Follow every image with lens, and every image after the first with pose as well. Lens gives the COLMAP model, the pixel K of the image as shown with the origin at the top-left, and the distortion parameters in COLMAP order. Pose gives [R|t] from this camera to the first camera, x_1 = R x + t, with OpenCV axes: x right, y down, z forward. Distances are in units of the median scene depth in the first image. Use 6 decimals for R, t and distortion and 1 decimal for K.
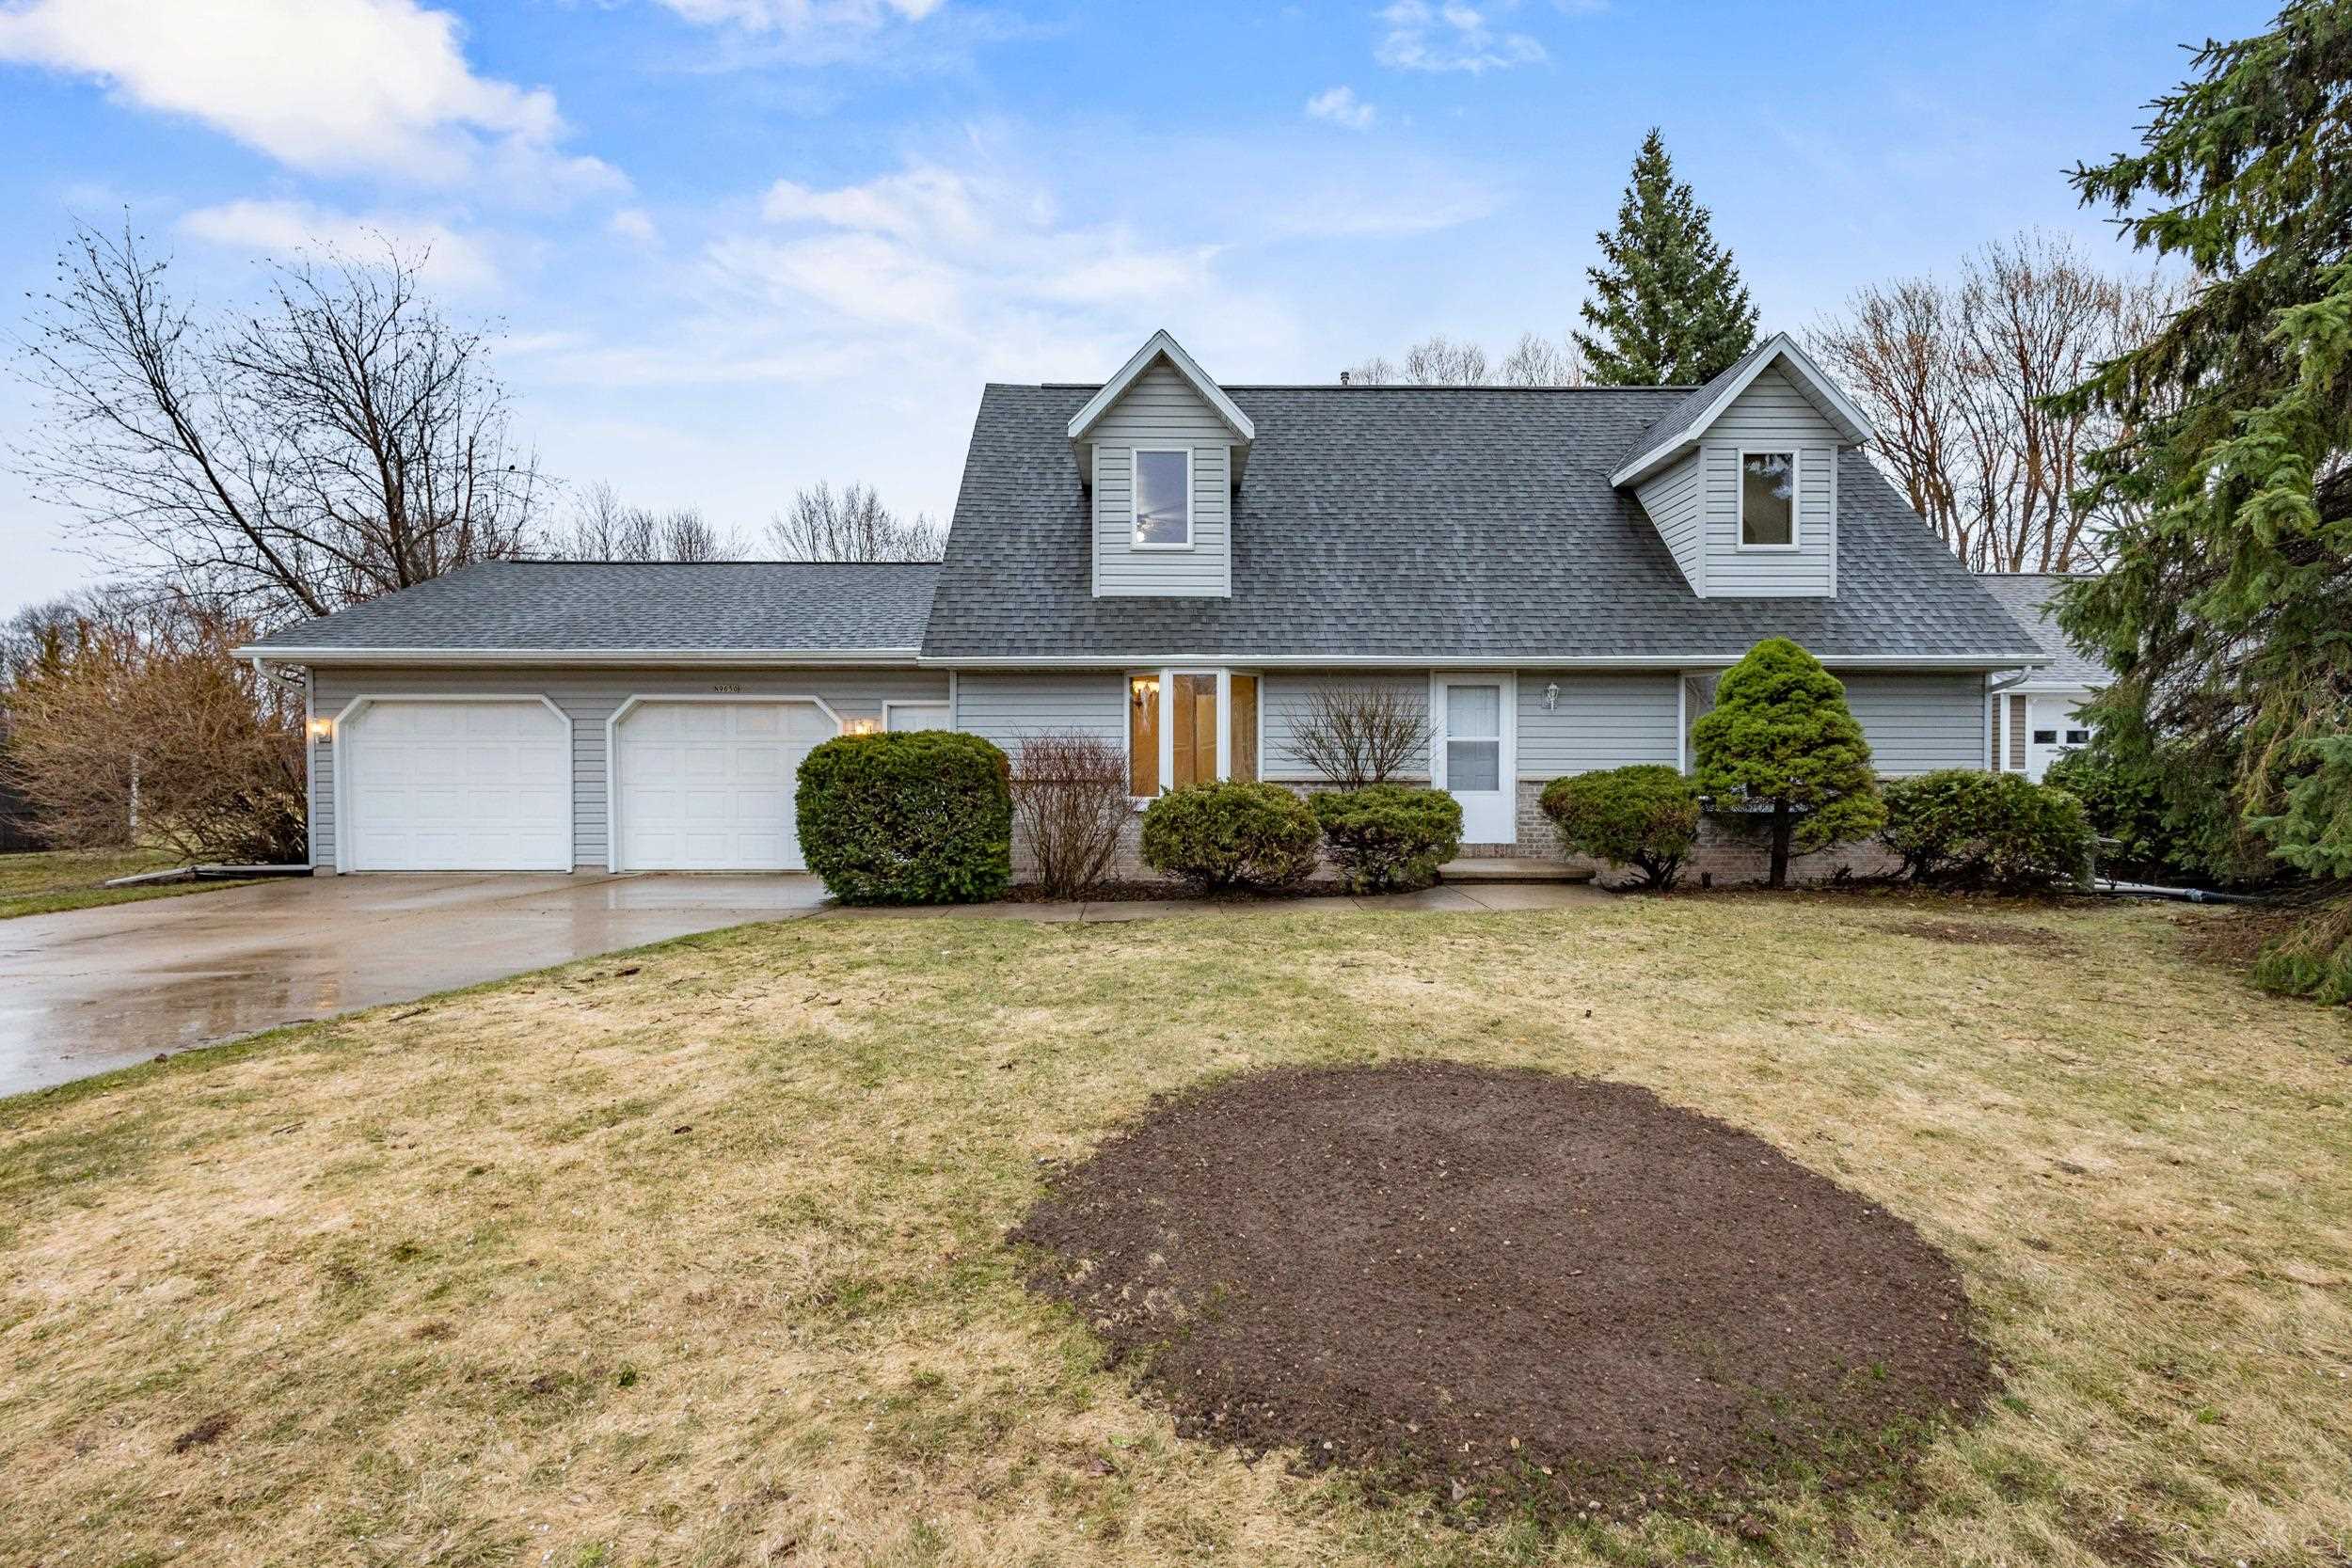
lens RADIAL K [[1081.7, 0, 1171.5], [0, 1081.7, 786.9], [0, 0, 1]] dist [0.019391, -0.006536]
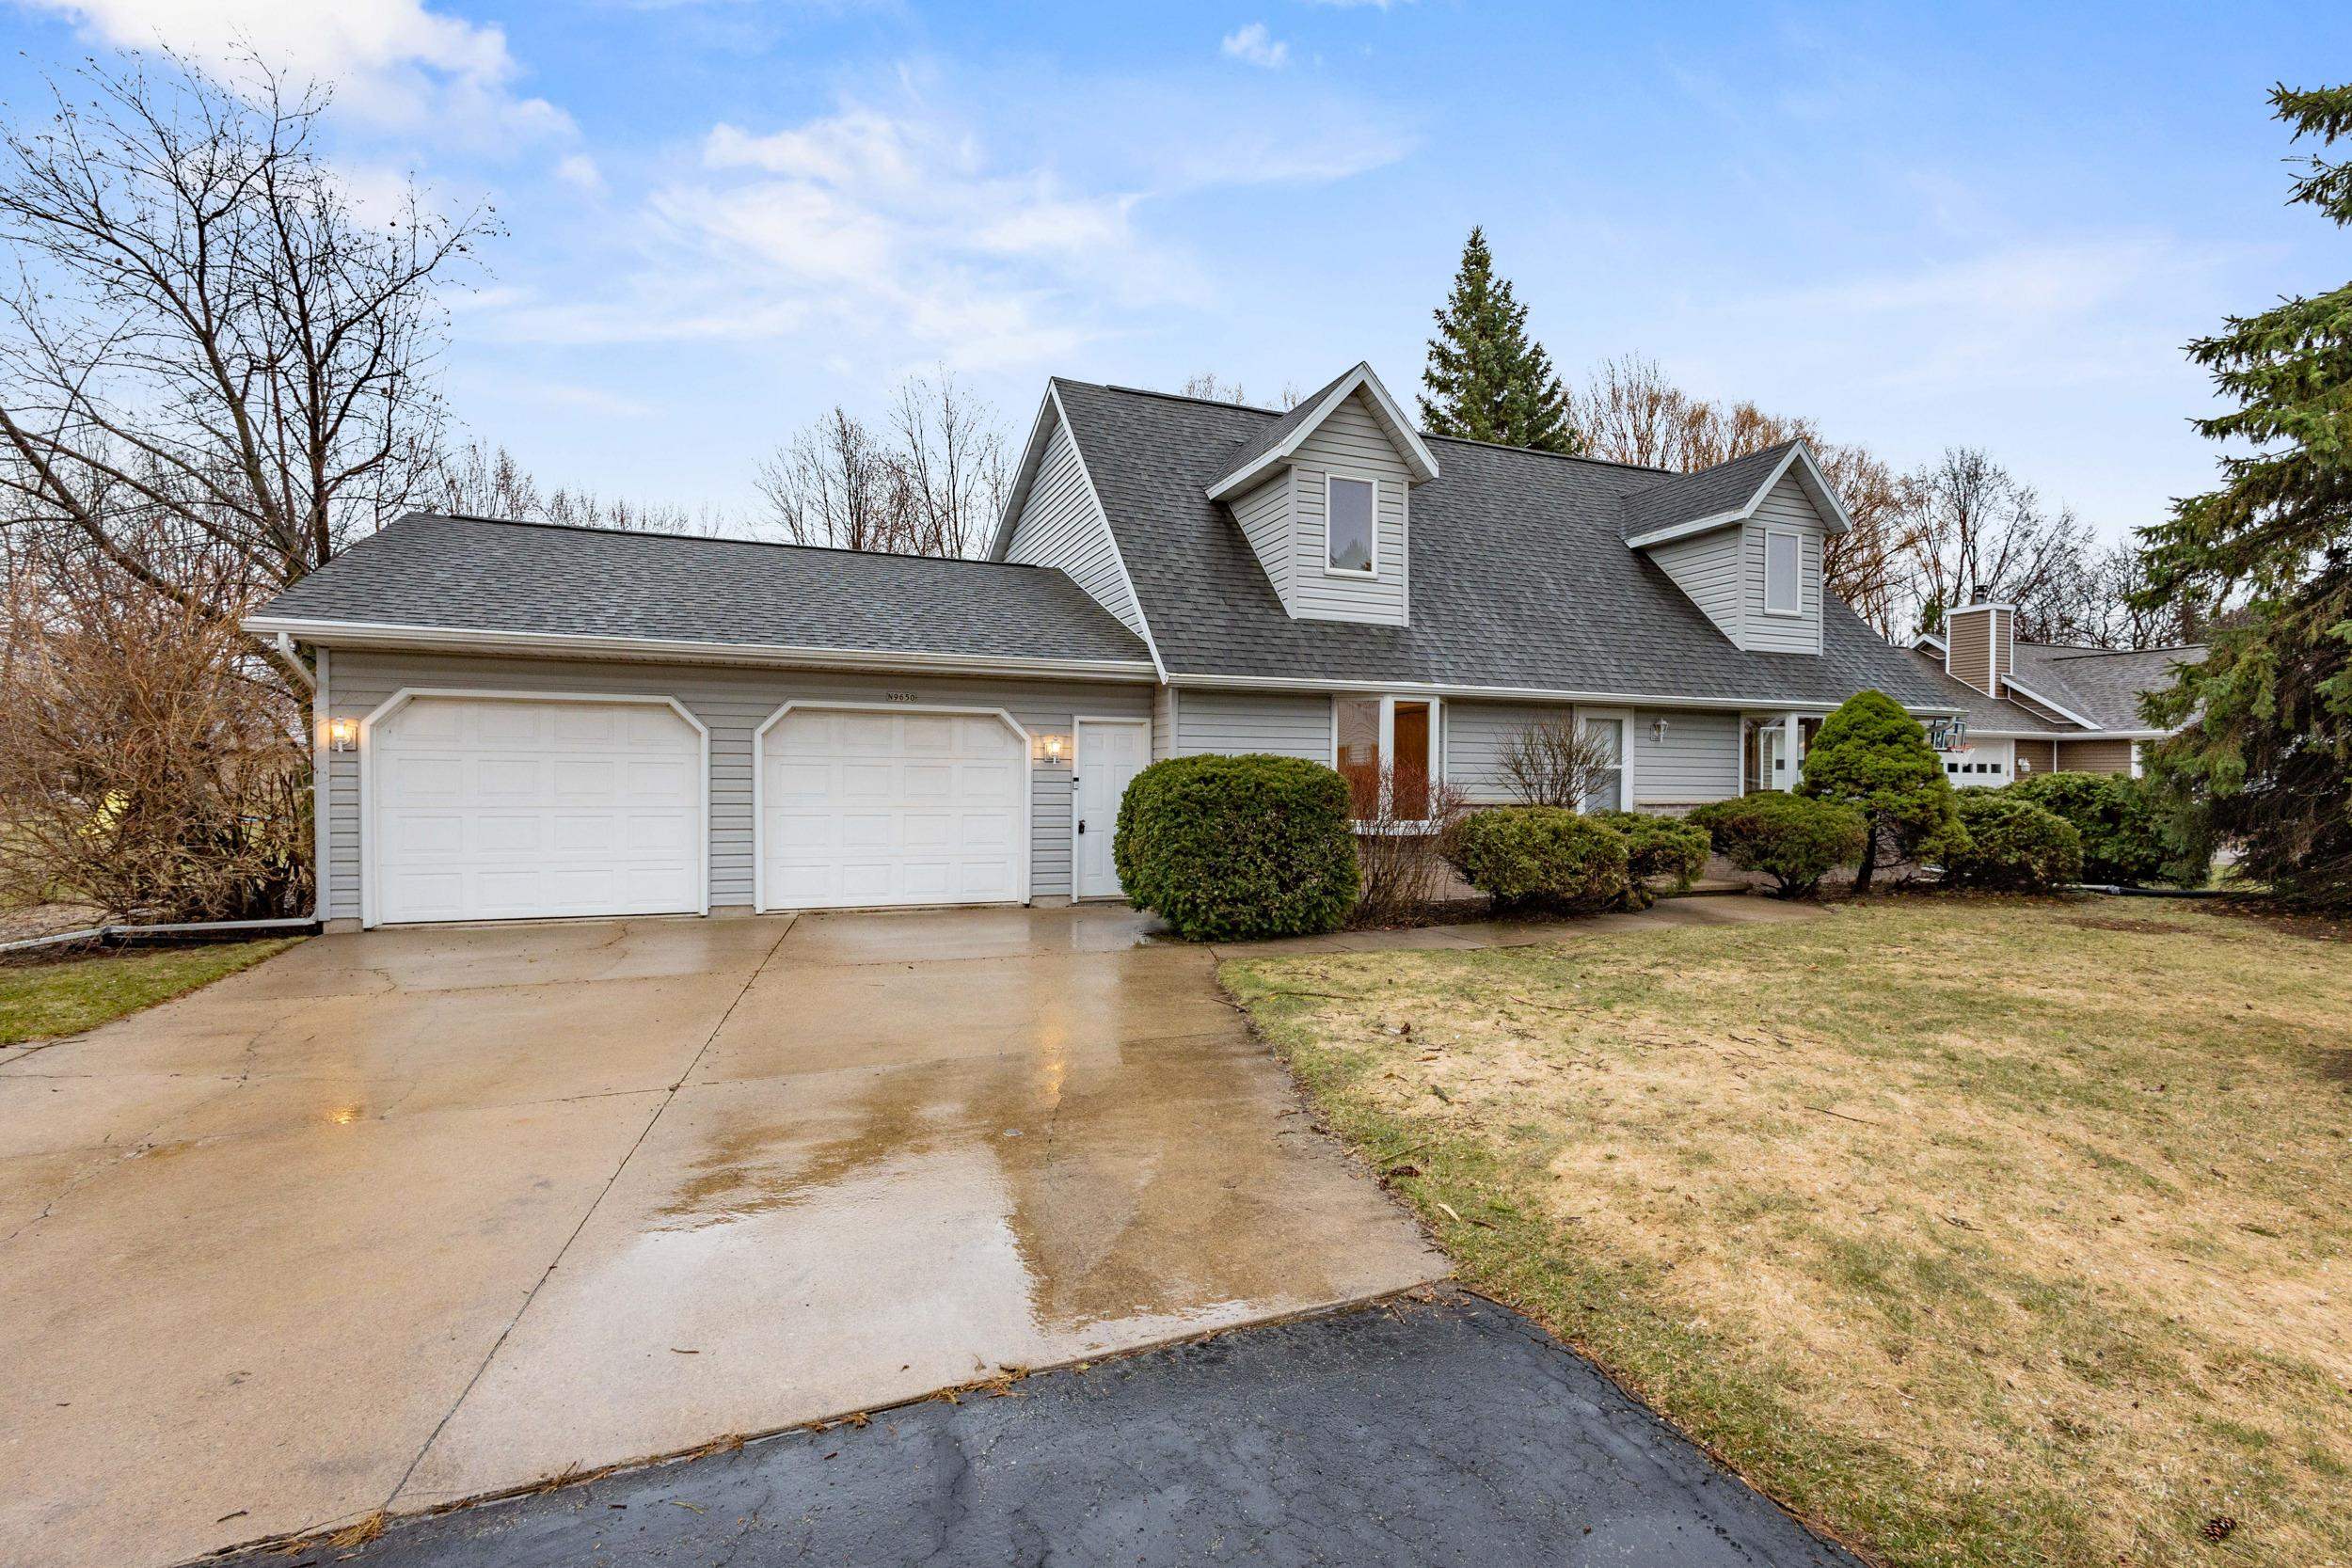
lens RADIAL K [[1081.7, 0, 1171.5], [0, 1081.7, 786.9], [0, 0, 1]] dist [0.019391, -0.006536]
pose [[0.931249, 0.005773, 0.364339, -0.527908], [-0.003739, 0.999973, -0.006288, -0.013961], [-0.364365, 0.004493, 0.931245, 0.113137]]
